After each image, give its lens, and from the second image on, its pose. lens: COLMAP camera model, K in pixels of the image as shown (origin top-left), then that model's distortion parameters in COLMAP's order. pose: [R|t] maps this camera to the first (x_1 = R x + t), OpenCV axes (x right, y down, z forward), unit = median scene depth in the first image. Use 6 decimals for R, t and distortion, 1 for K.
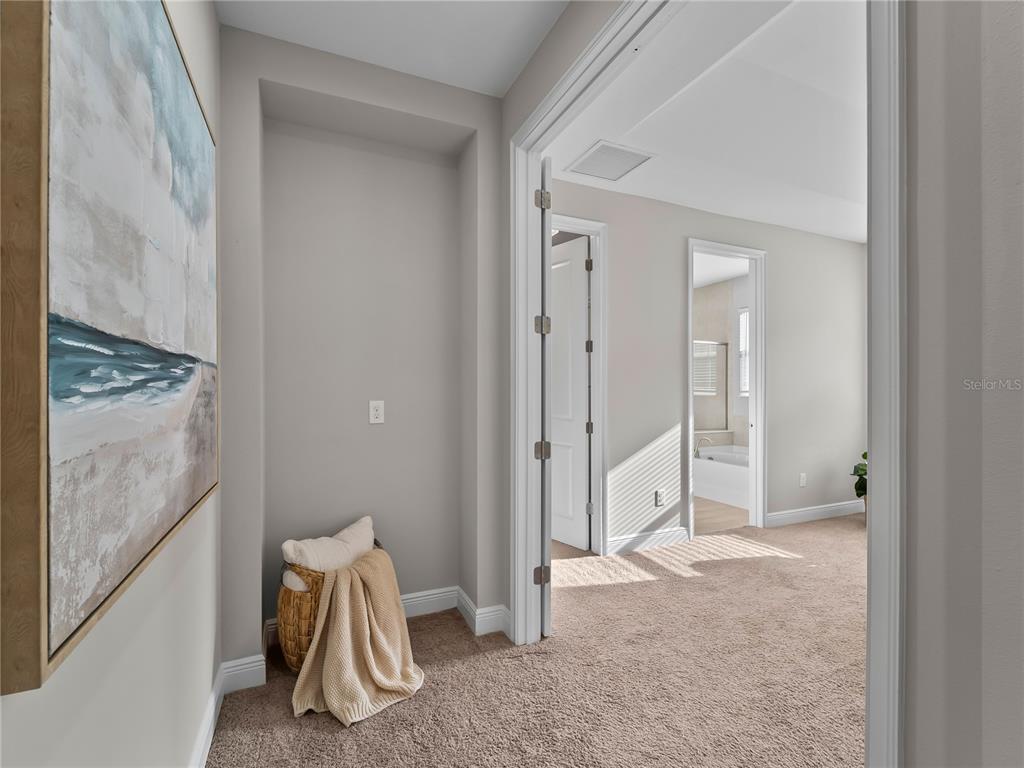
lens RADIAL K [[465.6, 0, 512.0], [0, 465.6, 384.0], [0, 0, 1]] dist [-0.007883, -0.000091]
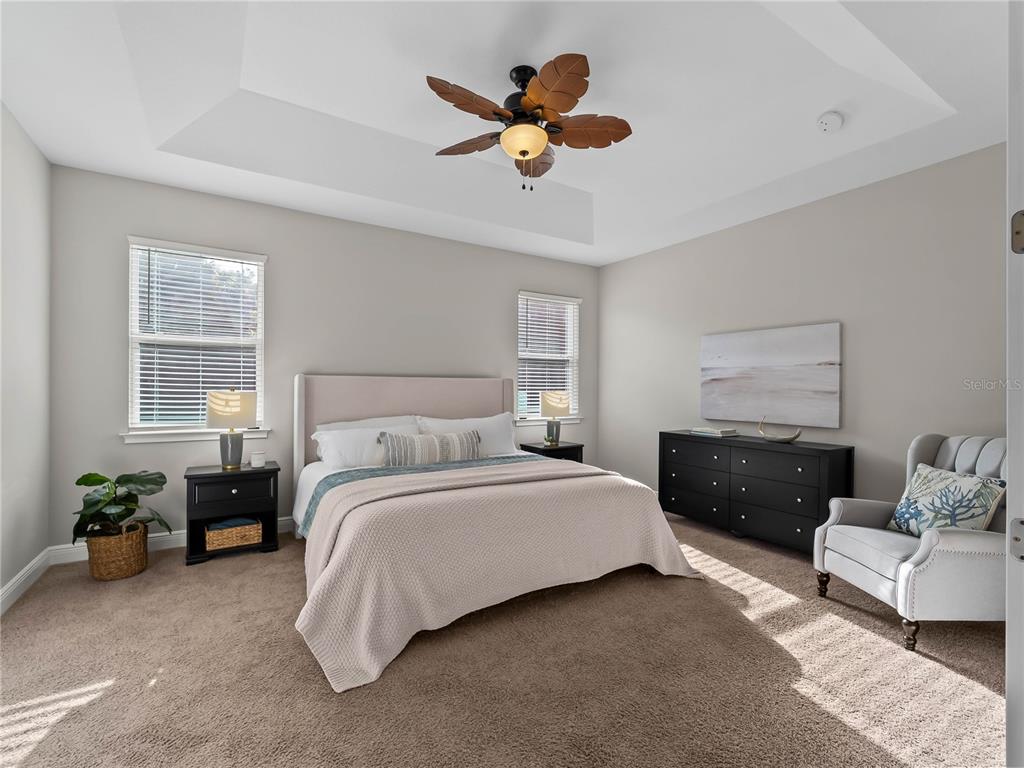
lens RADIAL K [[465.6, 0, 512.0], [0, 465.6, 384.0], [0, 0, 1]] dist [-0.007883, -0.000091]
pose [[-0.136093, 0.009243, 0.990653, 0.001770], [-0.020946, 0.999706, -0.012205, 0.009432], [-0.990475, -0.022411, -0.135859, 0.595978]]
